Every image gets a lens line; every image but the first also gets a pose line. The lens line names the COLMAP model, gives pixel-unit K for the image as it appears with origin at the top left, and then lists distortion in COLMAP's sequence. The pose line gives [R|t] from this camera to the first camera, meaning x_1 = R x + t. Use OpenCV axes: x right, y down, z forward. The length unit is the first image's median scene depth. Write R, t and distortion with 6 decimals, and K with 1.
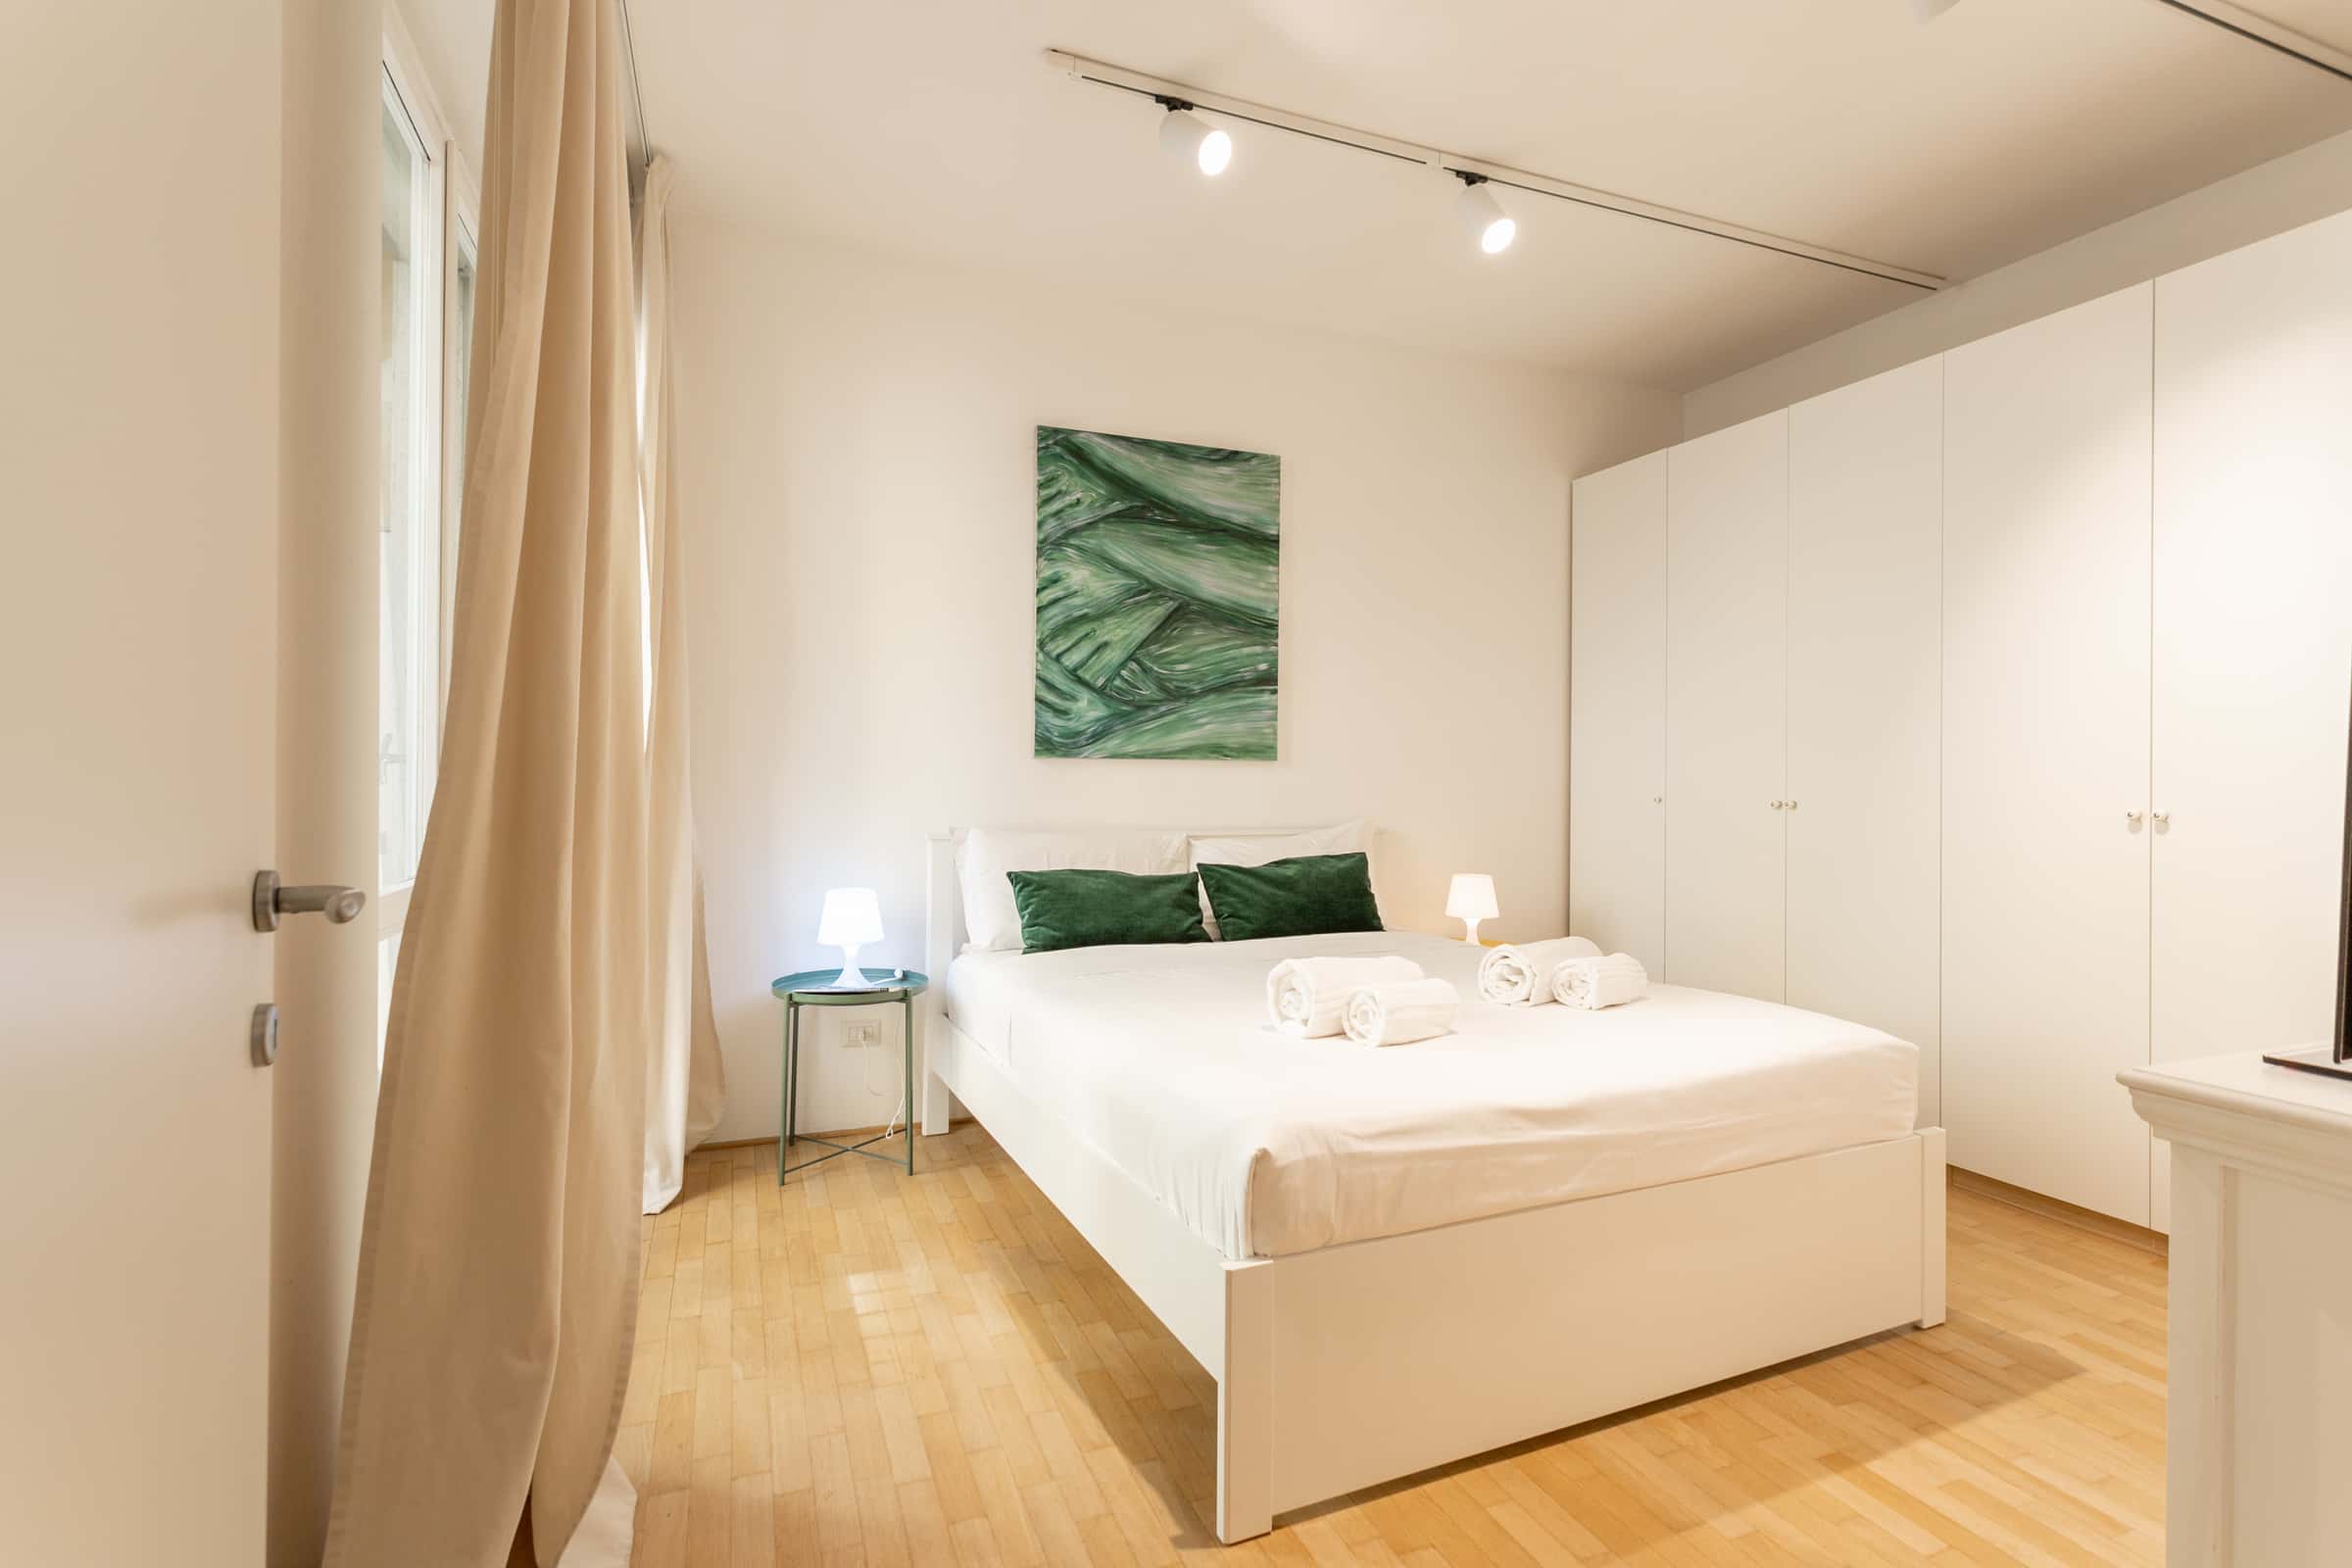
lens RADIAL K [[1113.7, 0, 1201.4], [0, 1113.7, 772.6], [0, 0, 1]] dist [0.001803, 0.002703]
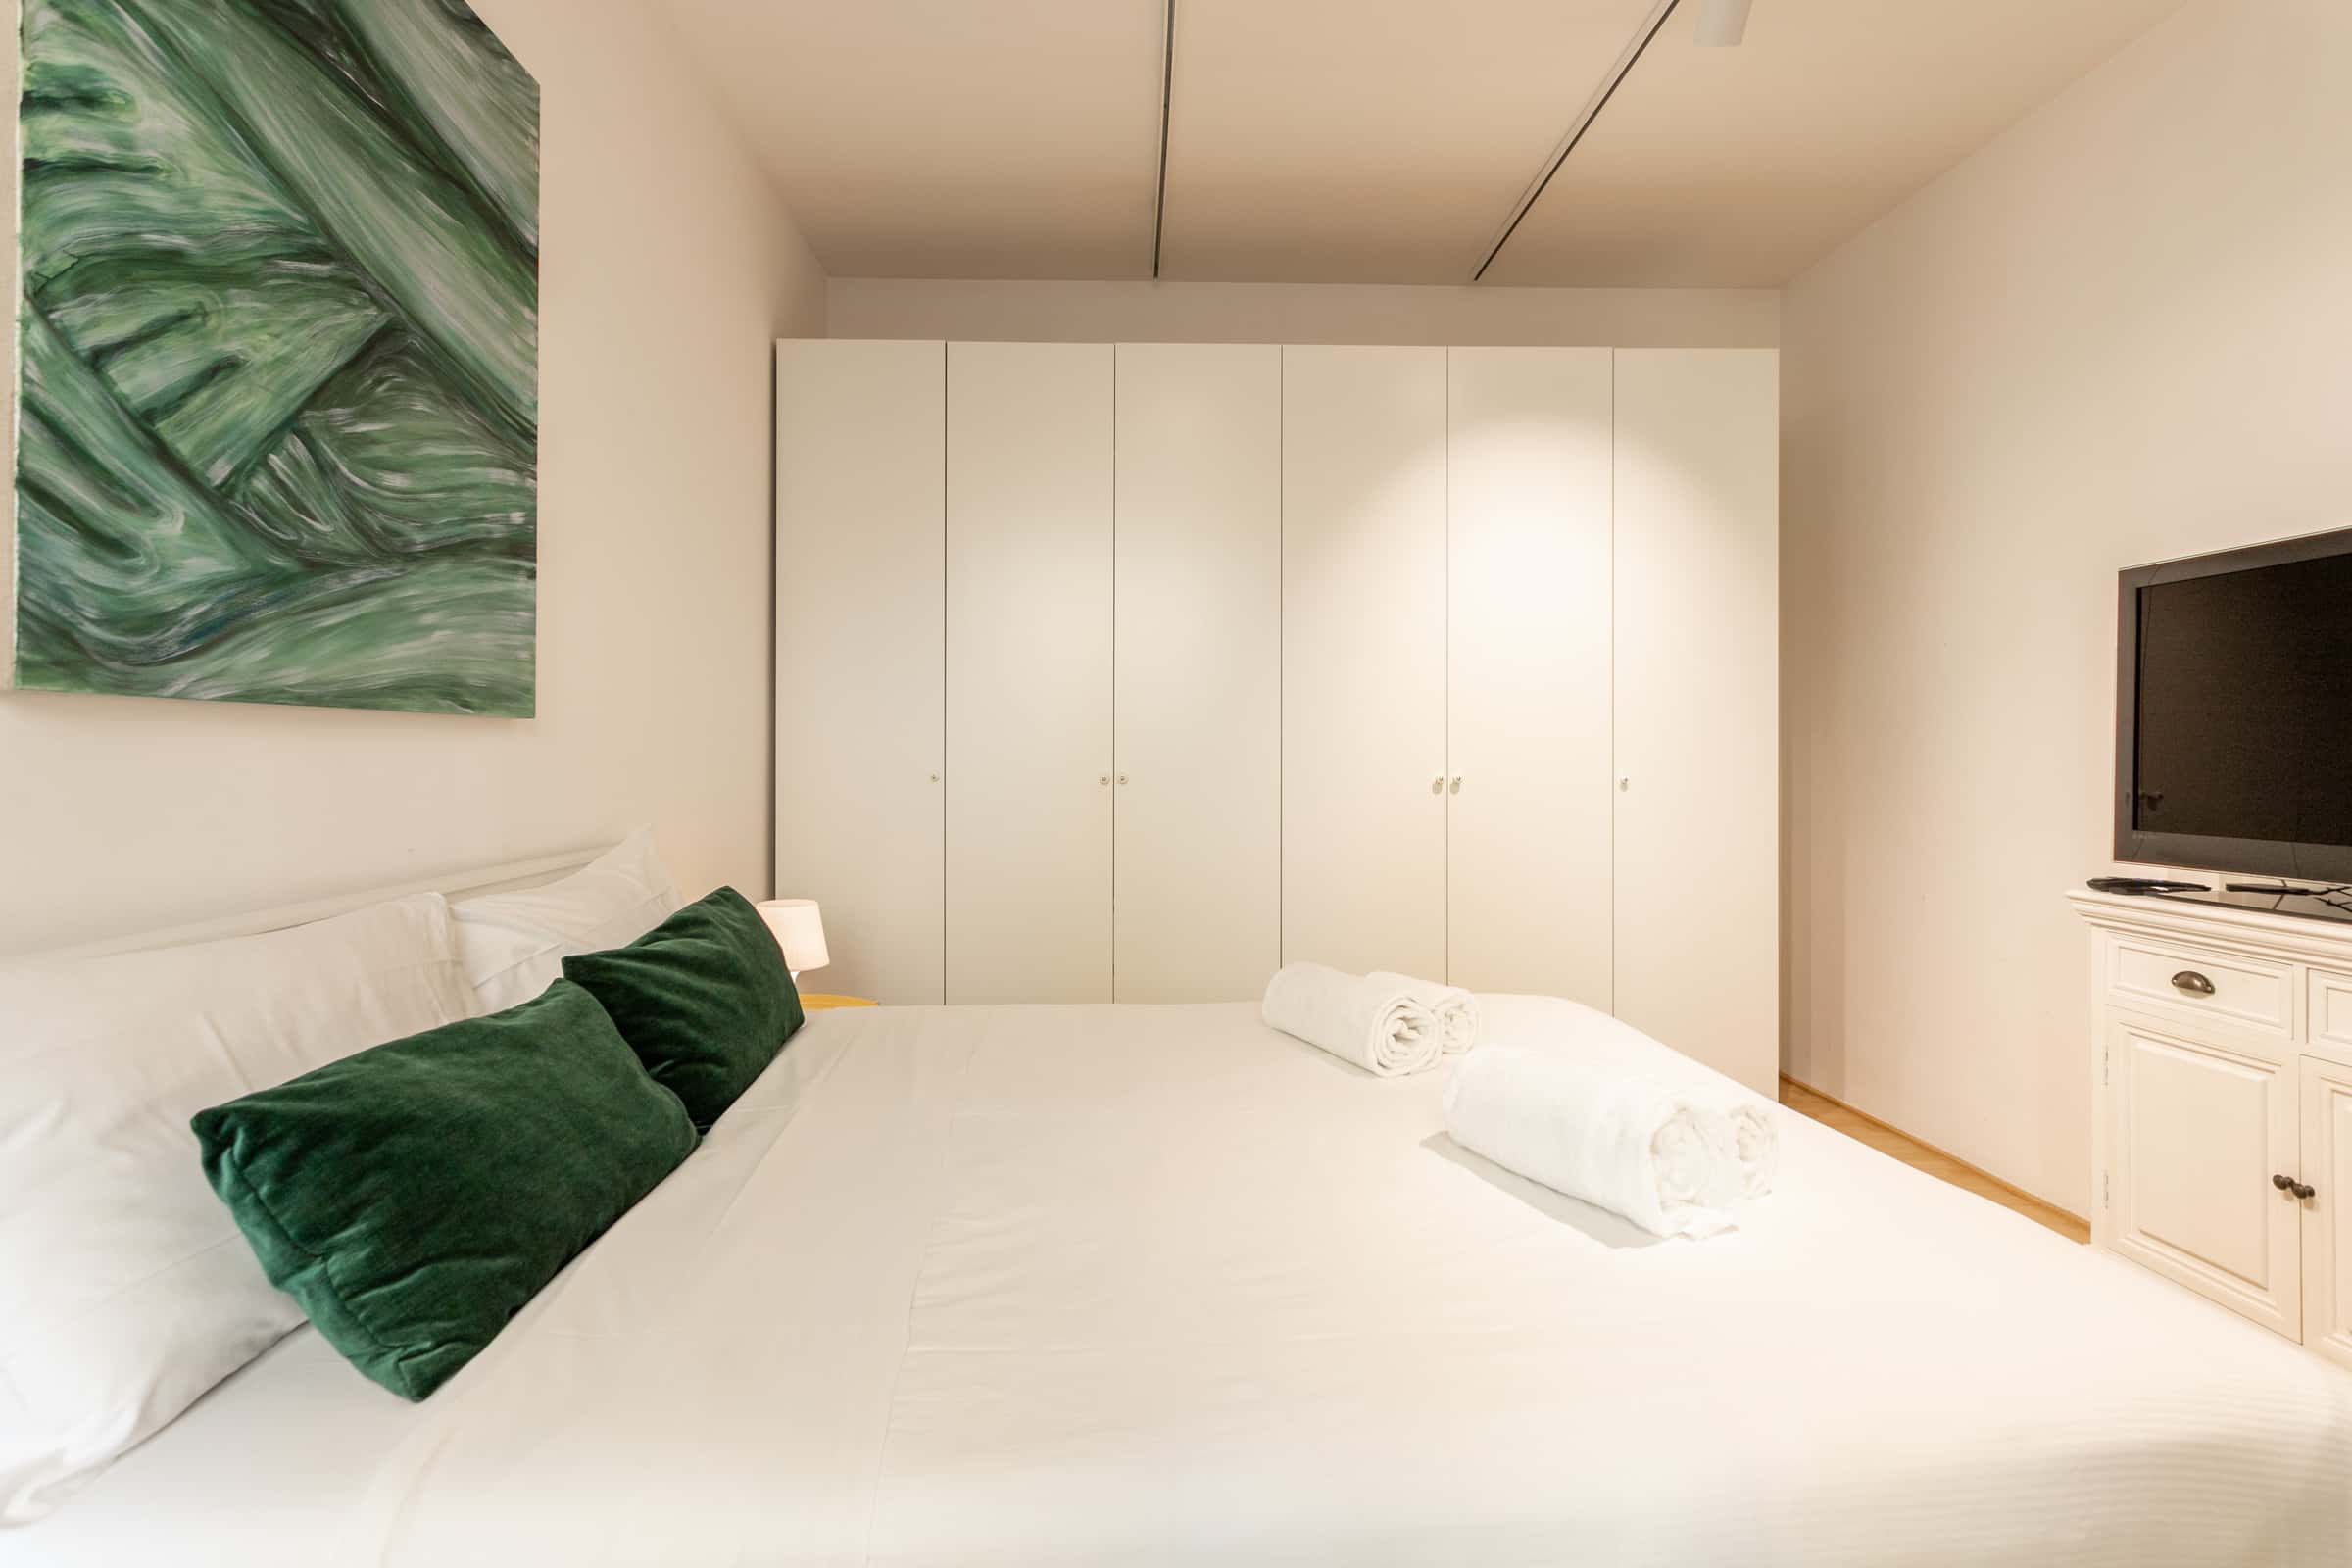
lens RADIAL K [[1113.7, 0, 1157.6], [0, 1113.7, 752.1], [0, 0, 1]] dist [0.001803, 0.002703]
pose [[0.351763, -0.005718, 0.936072, -0.303719], [-0.002757, 0.999971, 0.007144, -0.000295], [-0.936085, -0.005094, 0.351737, 0.609723]]
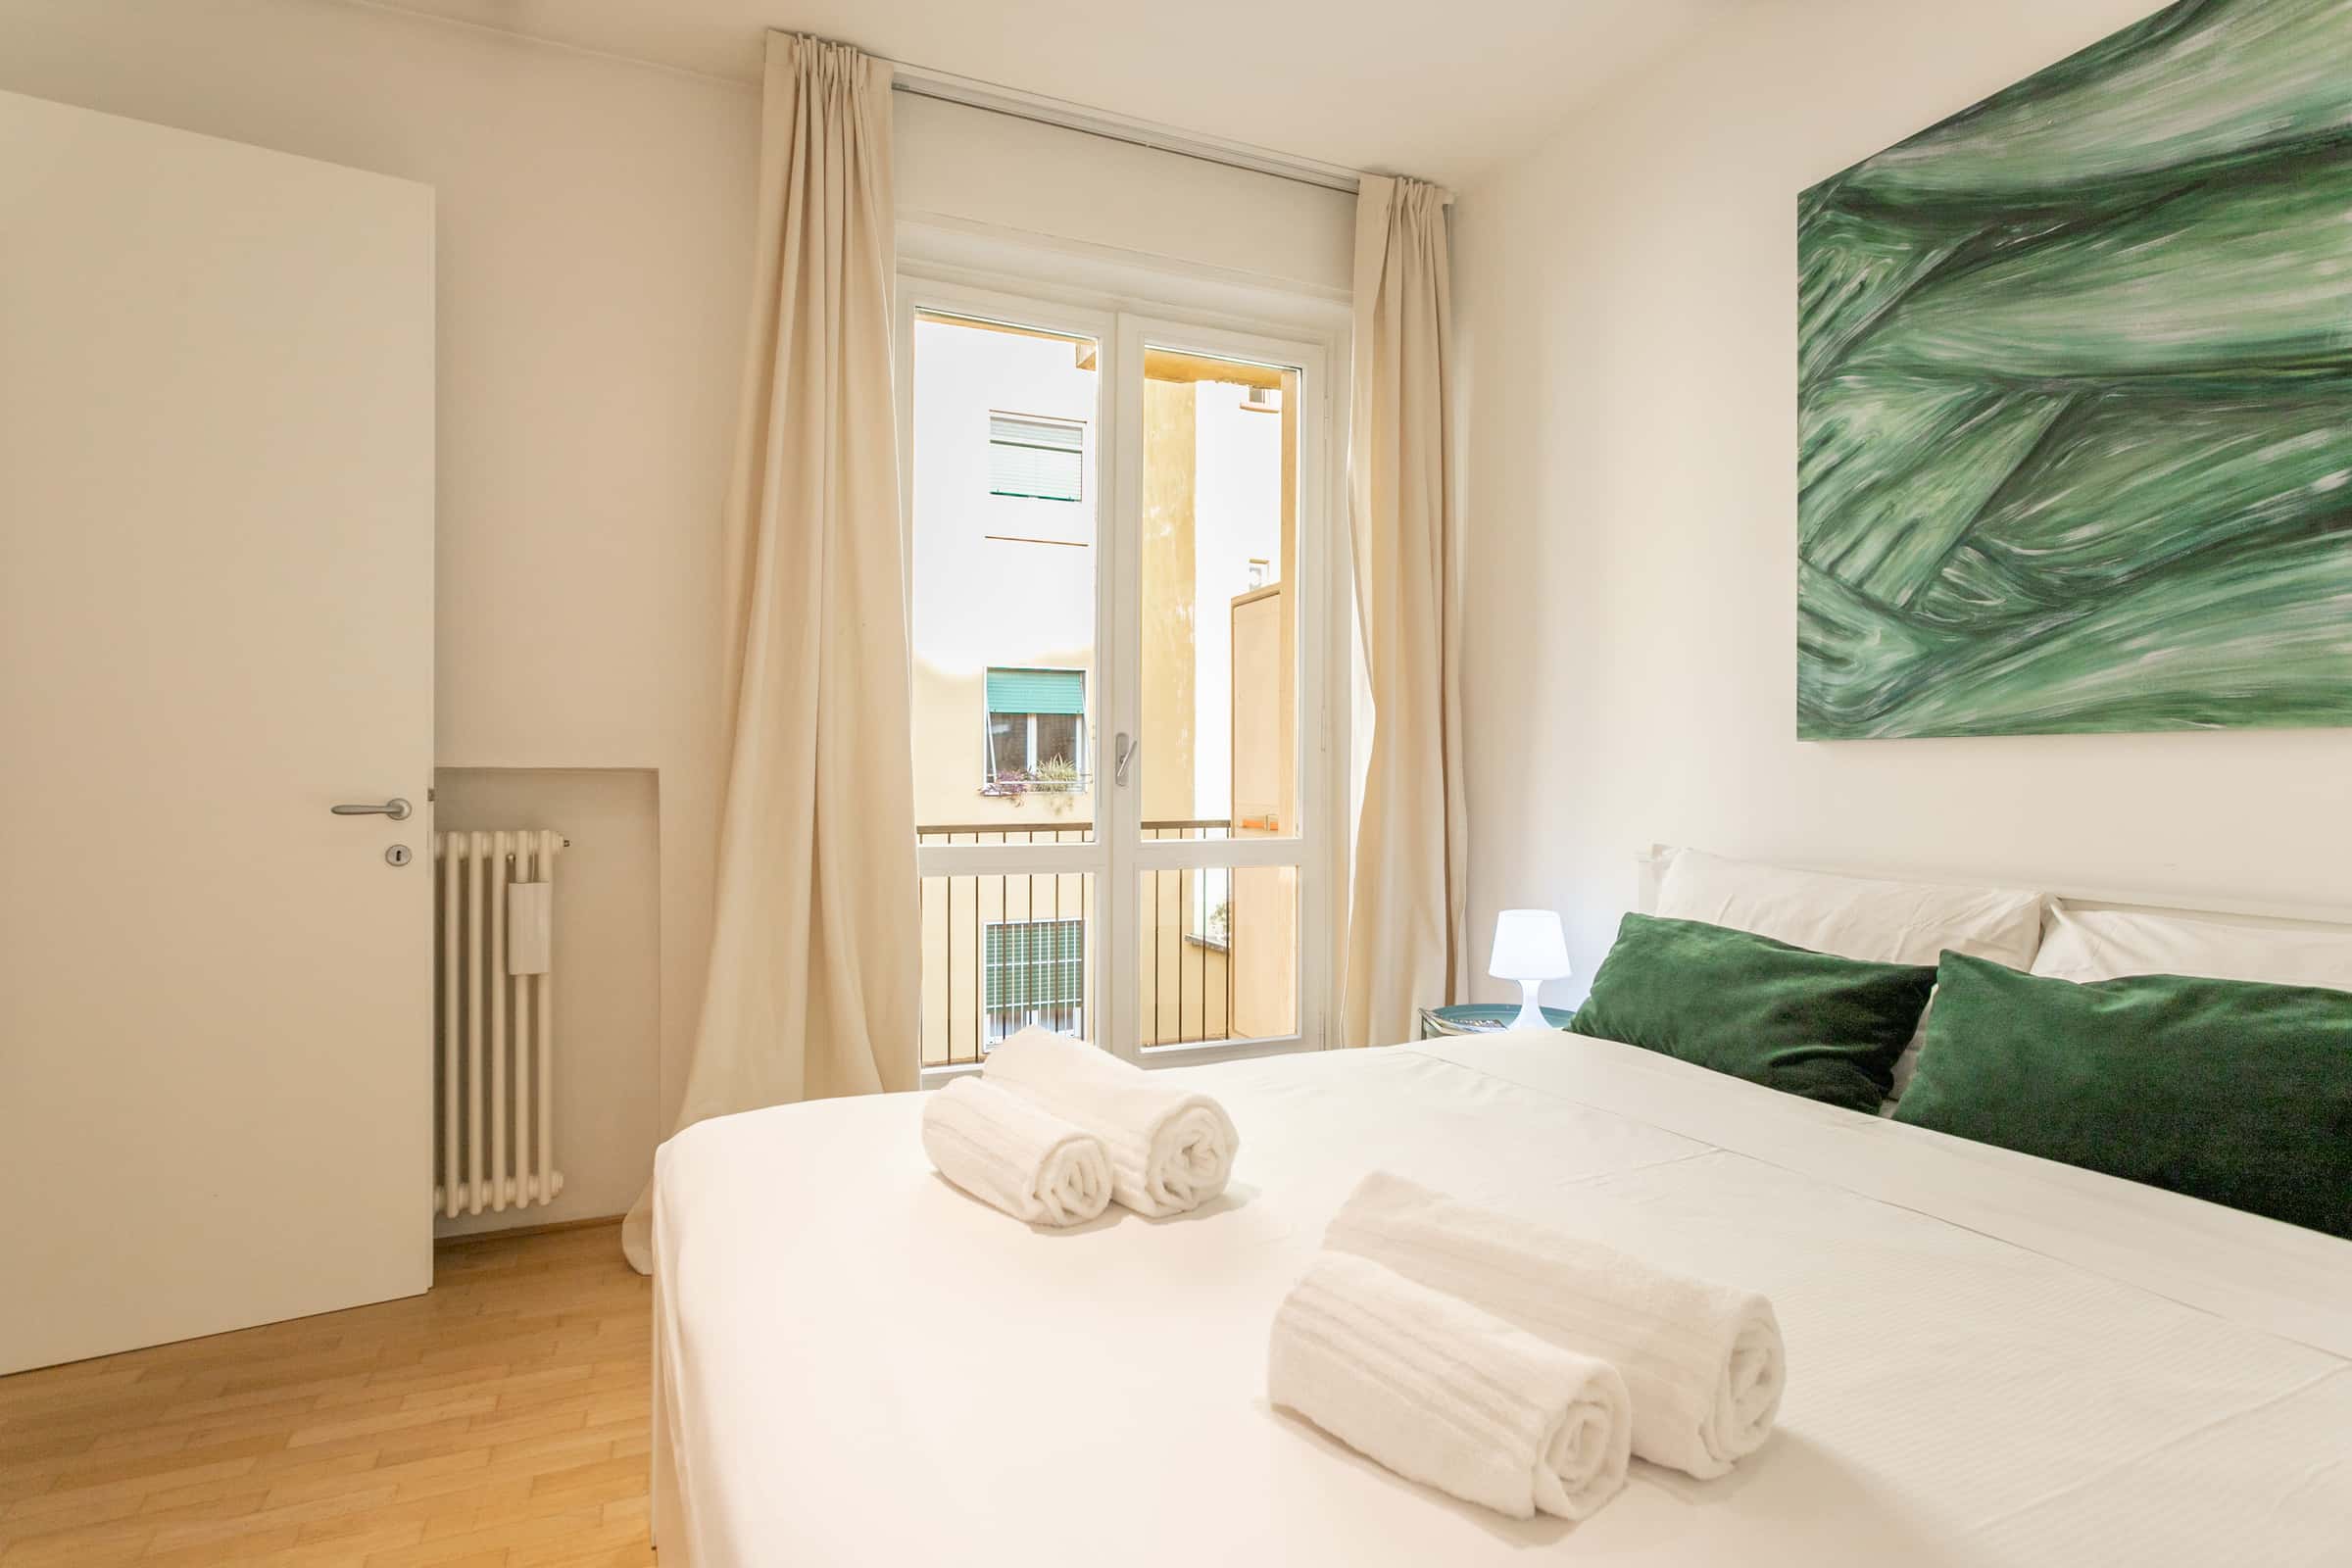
lens RADIAL K [[1173.5, 0, 1186.2], [0, 1173.5, 773.2], [0, 0, 1]] dist [0.003773, -0.000516]
pose [[0.043663, -0.007070, -0.999021, 0.461756], [-0.000685, 0.999975, -0.007107, 0.008611], [0.999046, 0.000994, 0.043657, 0.618486]]
